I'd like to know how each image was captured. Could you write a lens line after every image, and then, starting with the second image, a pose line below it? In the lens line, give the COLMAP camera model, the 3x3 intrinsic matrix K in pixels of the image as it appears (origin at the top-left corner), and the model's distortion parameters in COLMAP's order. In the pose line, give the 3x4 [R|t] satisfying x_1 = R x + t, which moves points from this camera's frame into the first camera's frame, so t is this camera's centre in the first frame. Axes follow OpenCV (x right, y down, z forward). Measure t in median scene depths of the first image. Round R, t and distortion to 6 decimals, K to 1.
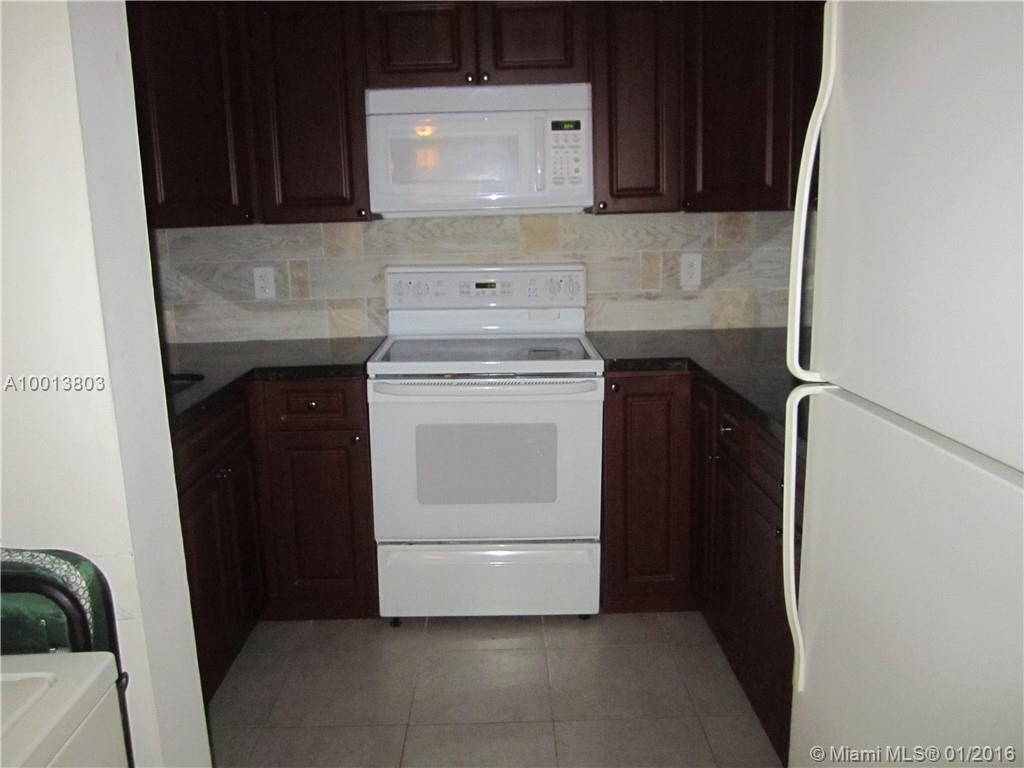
lens RADIAL K [[900.8, 0, 512.0], [0, 900.8, 384.0], [0, 0, 1]] dist [-0.009316, 0.001213]
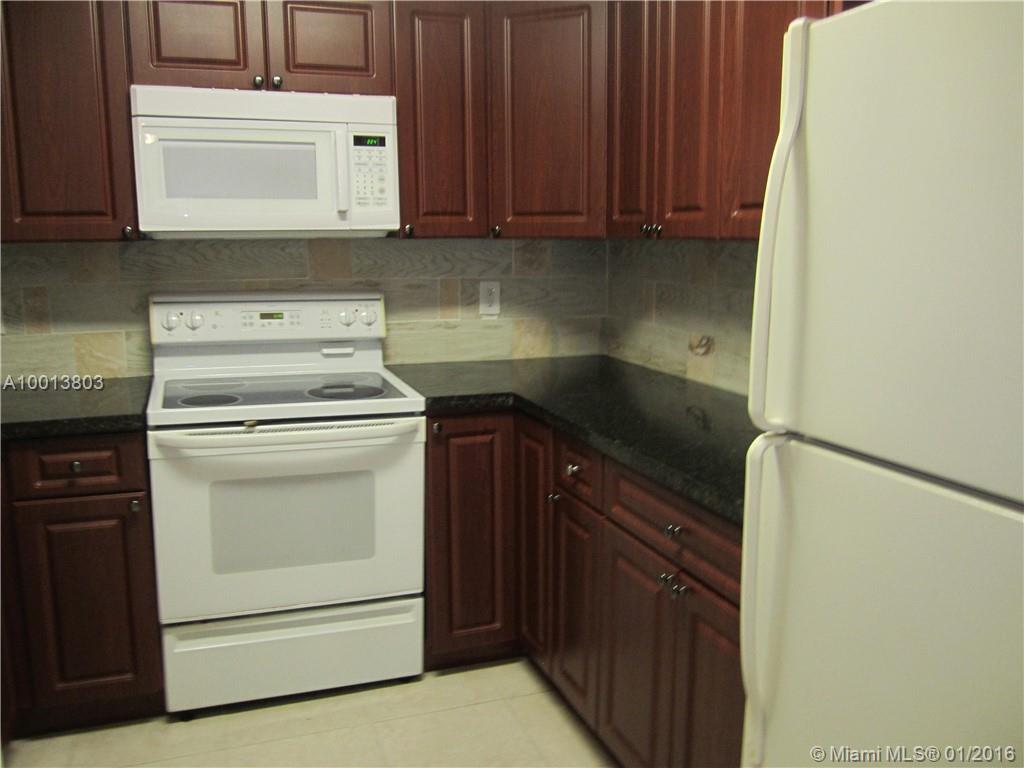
lens RADIAL K [[900.8, 0, 512.0], [0, 900.8, 384.0], [0, 0, 1]] dist [-0.009316, 0.001213]
pose [[0.945566, -0.031435, 0.323907, -0.101908], [0.038417, 0.999146, -0.015181, -0.021587], [-0.323154, 0.026798, 0.945967, 0.095588]]
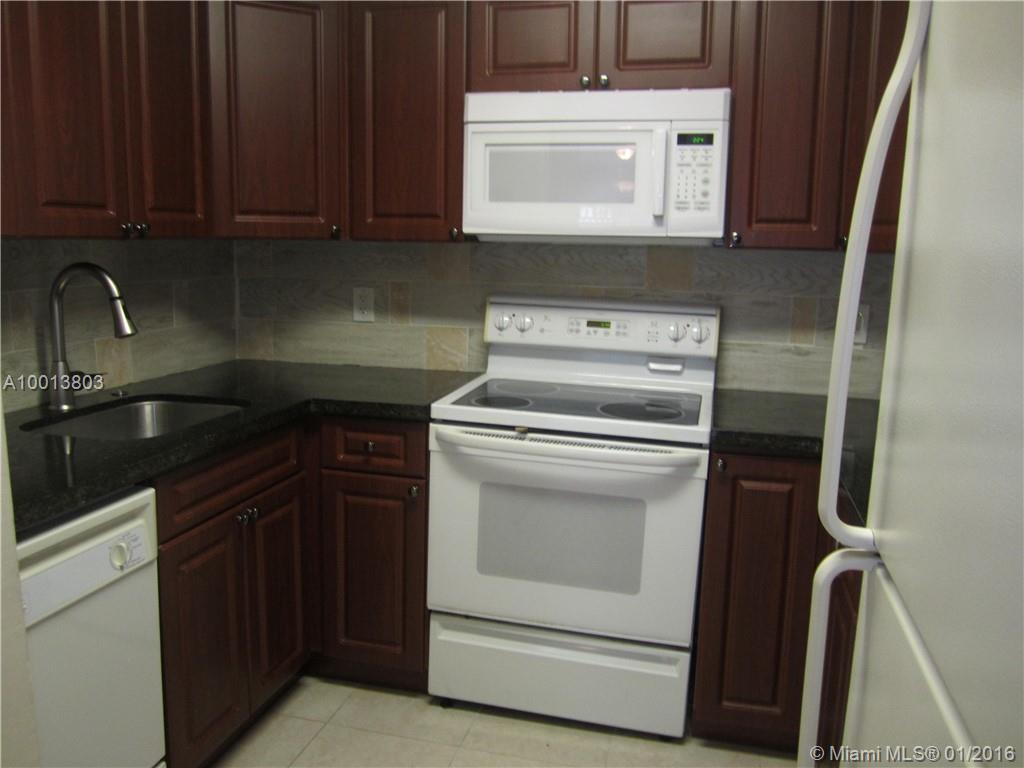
lens RADIAL K [[880.4, 0, 512.0], [0, 880.4, 384.0], [0, 0, 1]] dist [-0.010663, -0.003567]
pose [[0.963920, 0.089761, -0.250602, 0.115009], [-0.095757, 0.995335, -0.011811, -0.037394], [0.248372, 0.035382, 0.968018, 0.180742]]
